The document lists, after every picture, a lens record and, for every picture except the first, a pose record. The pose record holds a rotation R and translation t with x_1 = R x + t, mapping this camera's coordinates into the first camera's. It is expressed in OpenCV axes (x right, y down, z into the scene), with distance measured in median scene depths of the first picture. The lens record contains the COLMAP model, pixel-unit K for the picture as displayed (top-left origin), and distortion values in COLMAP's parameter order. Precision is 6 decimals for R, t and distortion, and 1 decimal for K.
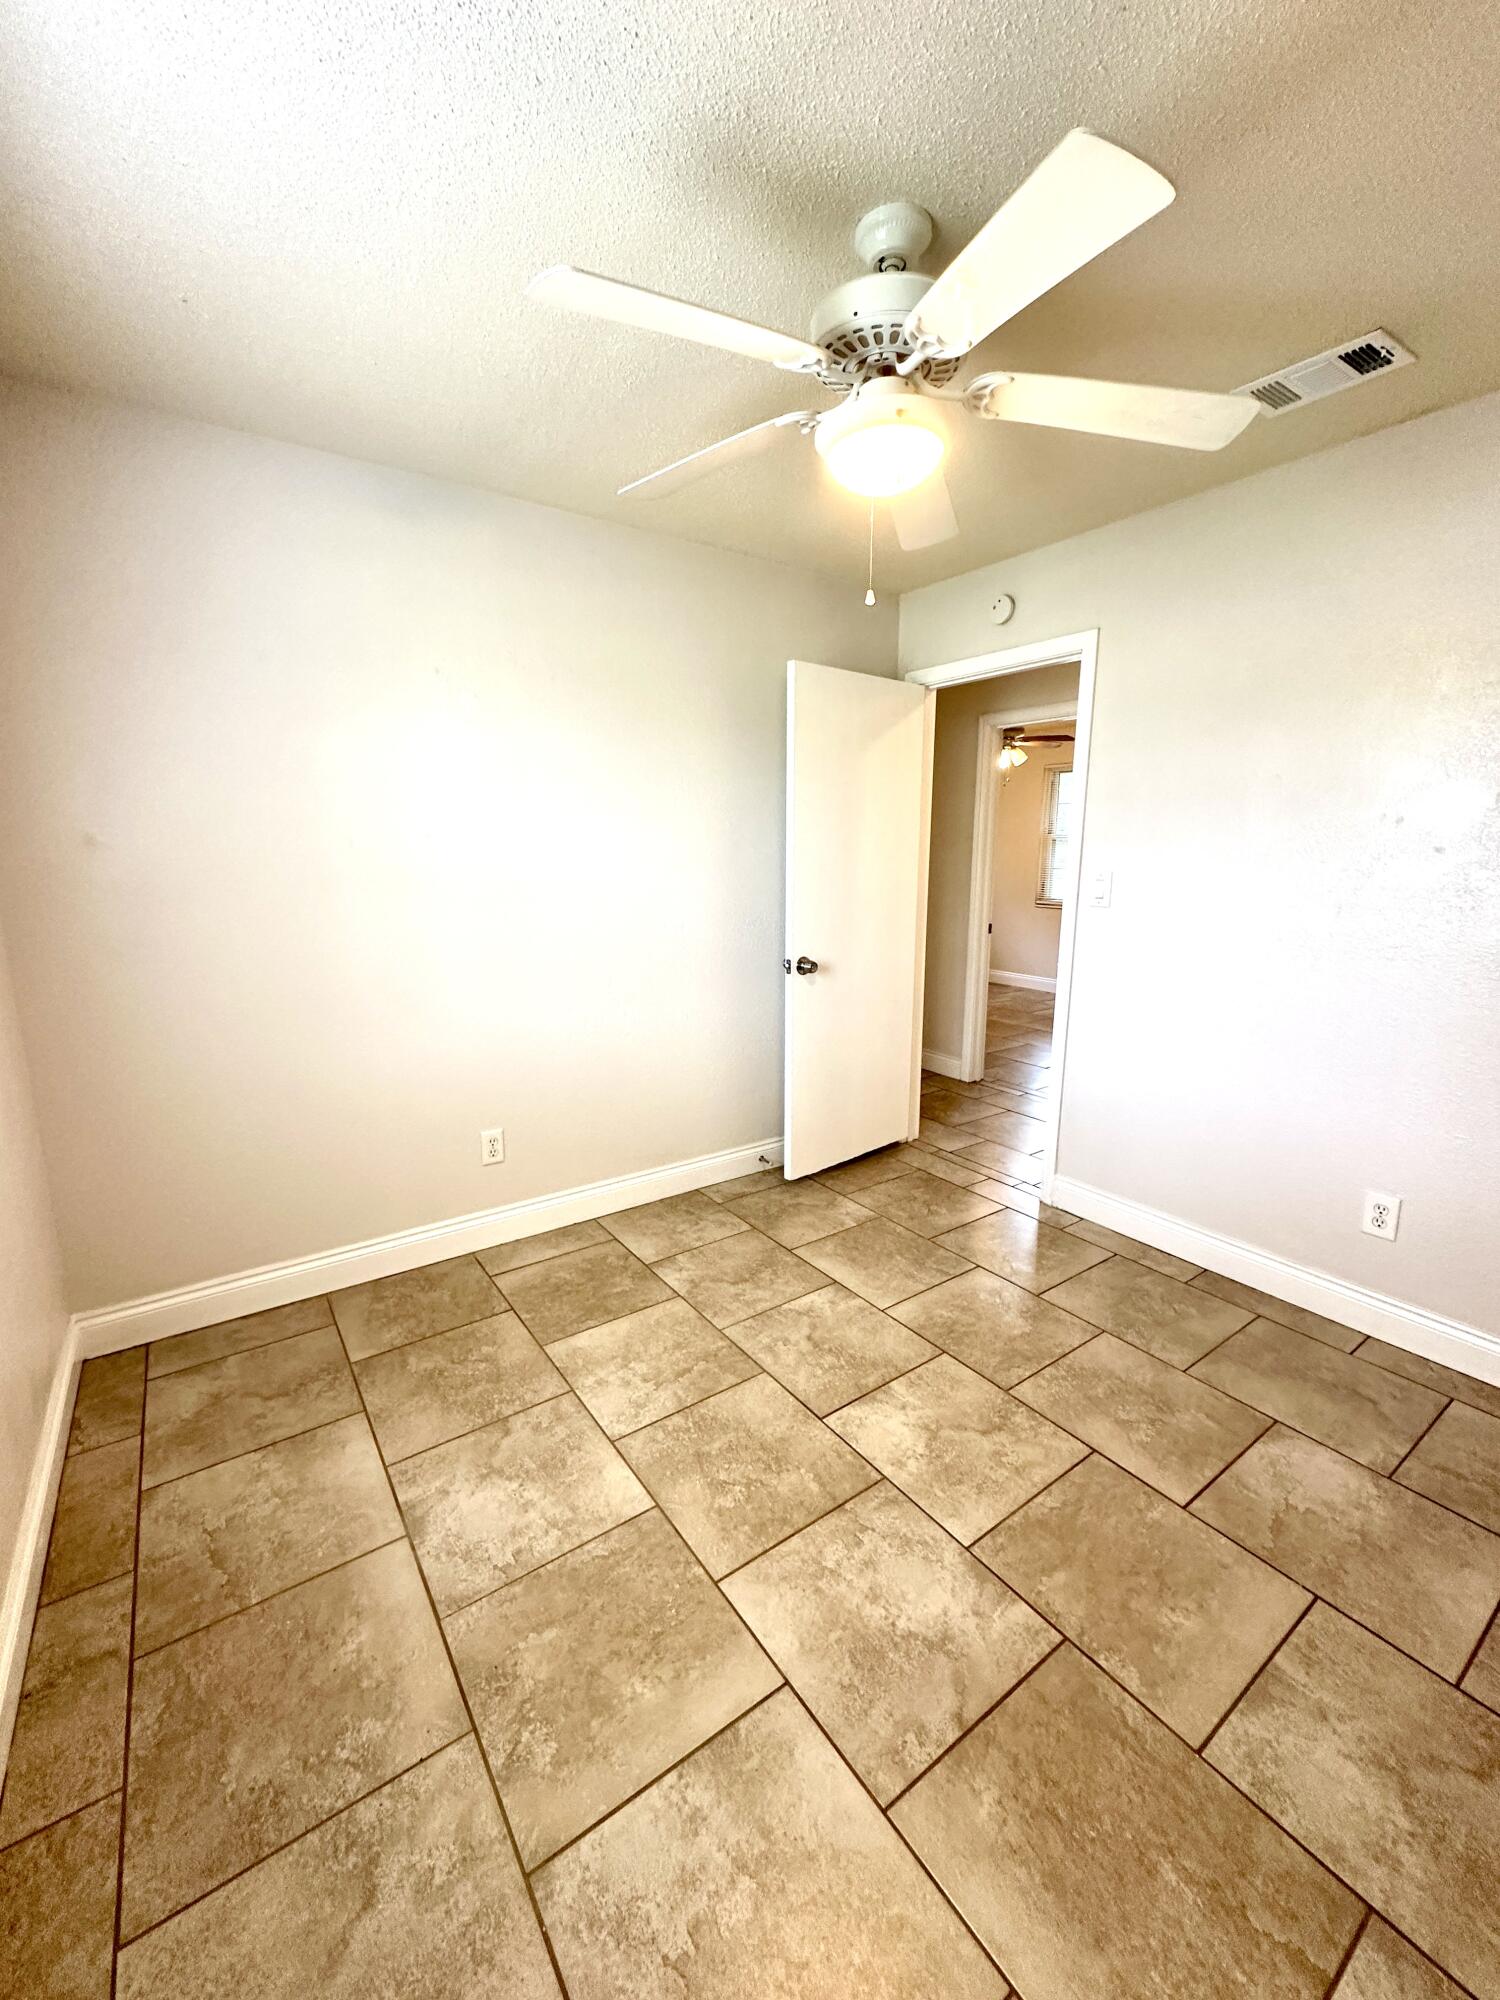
lens RADIAL K [[806.9, 0, 752.9], [0, 806.9, 999.7], [0, 0, 1]] dist [-0.001136, 0.000561]
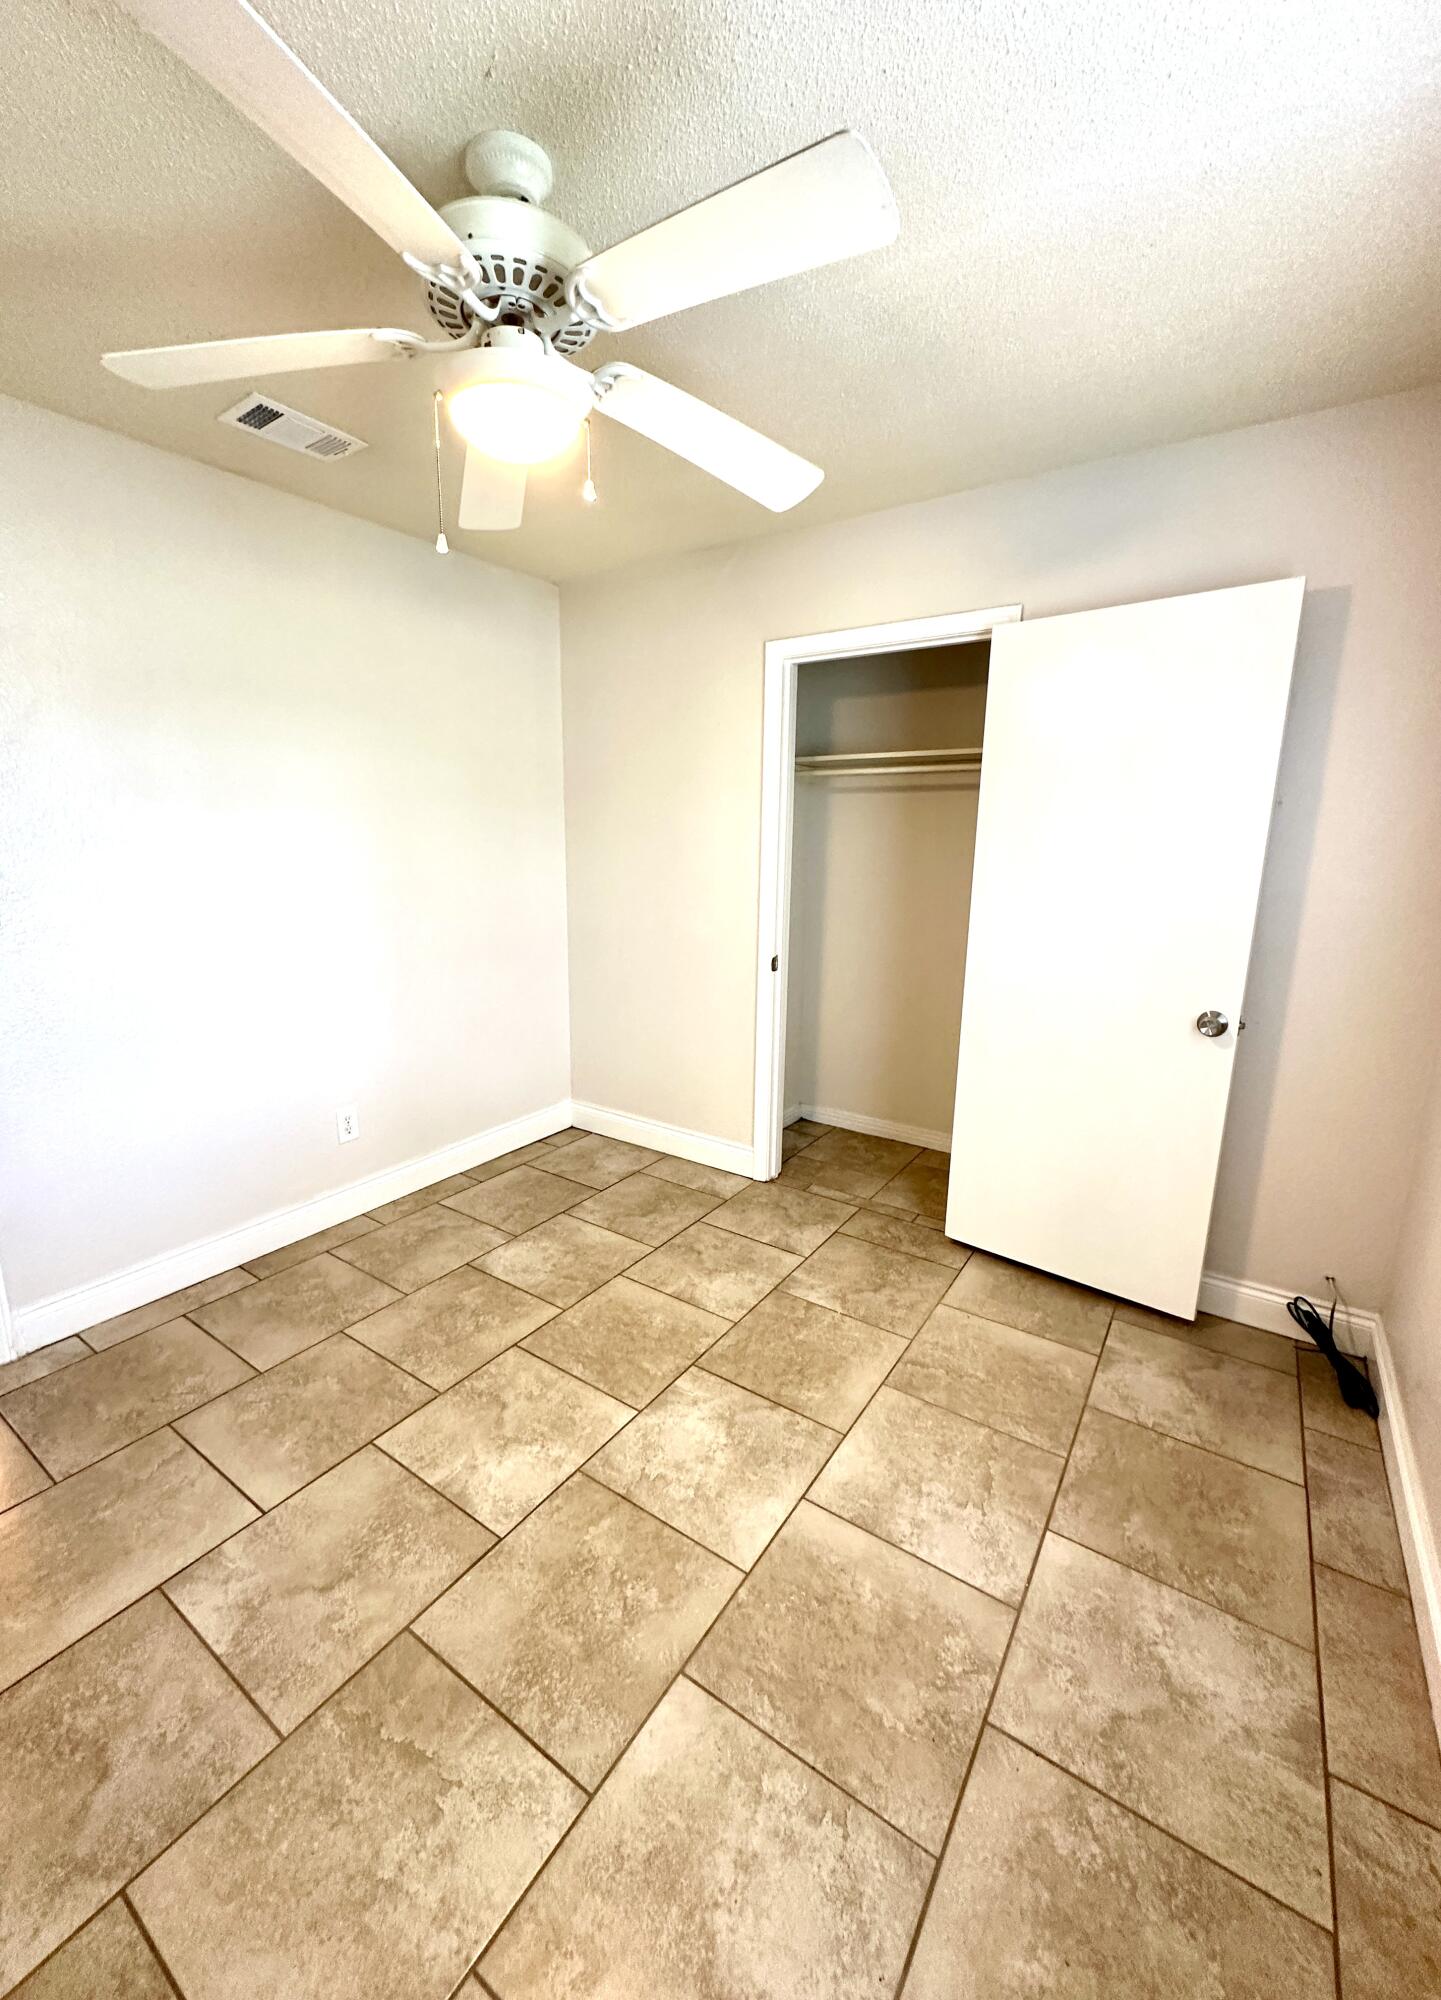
lens RADIAL K [[787.6, 0, 708.3], [0, 787.6, 994.3], [0, 0, 1]] dist [-0.001088, 0.000079]
pose [[-0.343407, -0.191408, 0.919475, -0.771021], [0.166584, 0.951075, 0.260202, -0.232487], [-0.924295, 0.242525, -0.294720, 1.113034]]
